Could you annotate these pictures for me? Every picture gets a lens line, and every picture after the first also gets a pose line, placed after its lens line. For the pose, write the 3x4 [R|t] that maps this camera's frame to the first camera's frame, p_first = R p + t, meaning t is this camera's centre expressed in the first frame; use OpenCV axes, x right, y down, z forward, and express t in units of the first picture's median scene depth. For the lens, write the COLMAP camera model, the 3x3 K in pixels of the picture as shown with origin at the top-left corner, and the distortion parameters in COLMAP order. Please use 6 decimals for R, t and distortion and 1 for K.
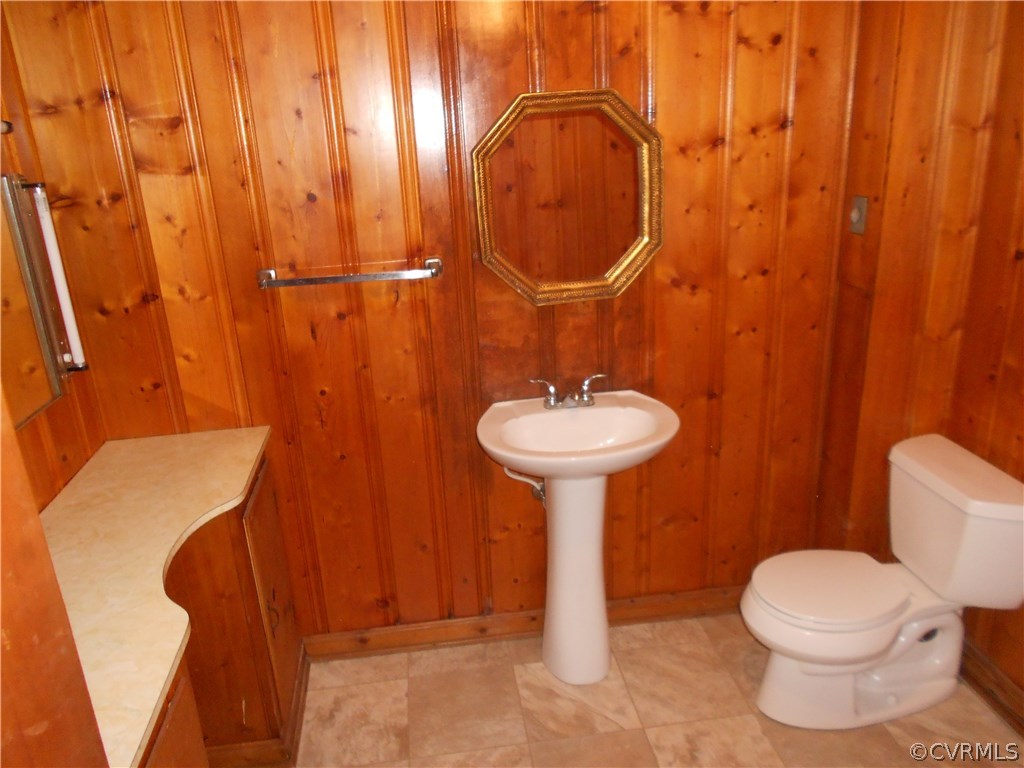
lens RADIAL K [[802.6, 0, 511.5], [0, 802.6, 396.0], [0, 0, 1]] dist [-0.003124, -0.001862]
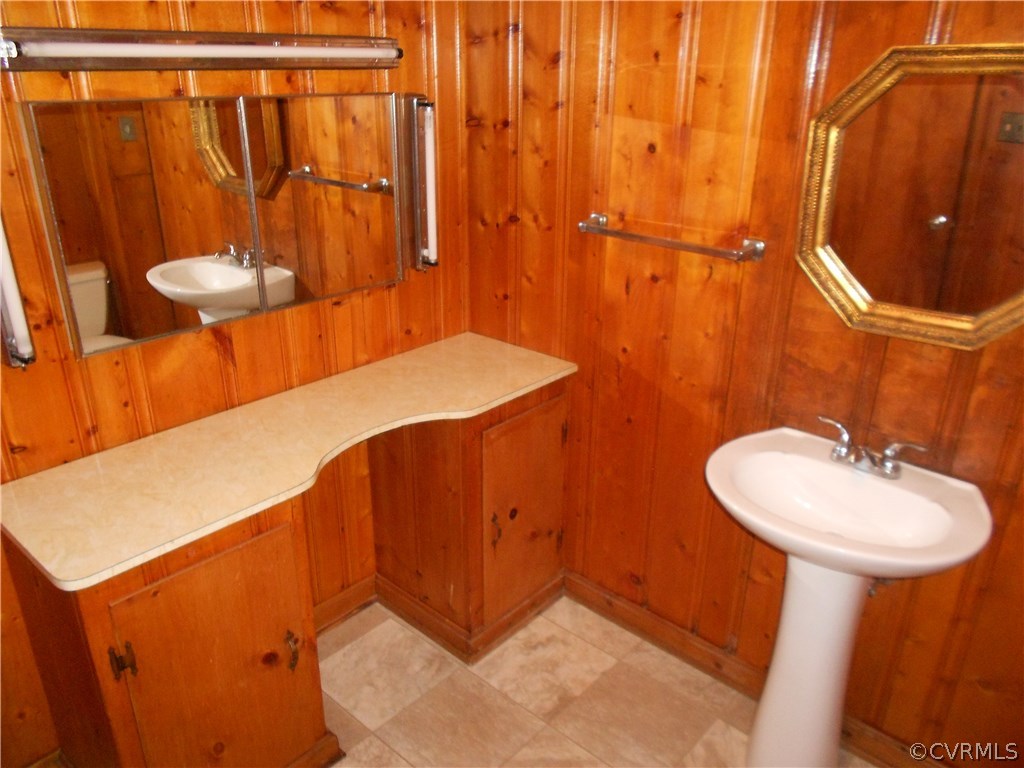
lens RADIAL K [[786.0, 0, 512.4], [0, 786.0, 391.1], [0, 0, 1]] dist [0.004121, 0.011275]
pose [[0.652976, 0.345670, -0.673895, 0.341371], [-0.298295, 0.935232, 0.190685, -0.100858], [0.696162, 0.076507, 0.713796, 0.232639]]
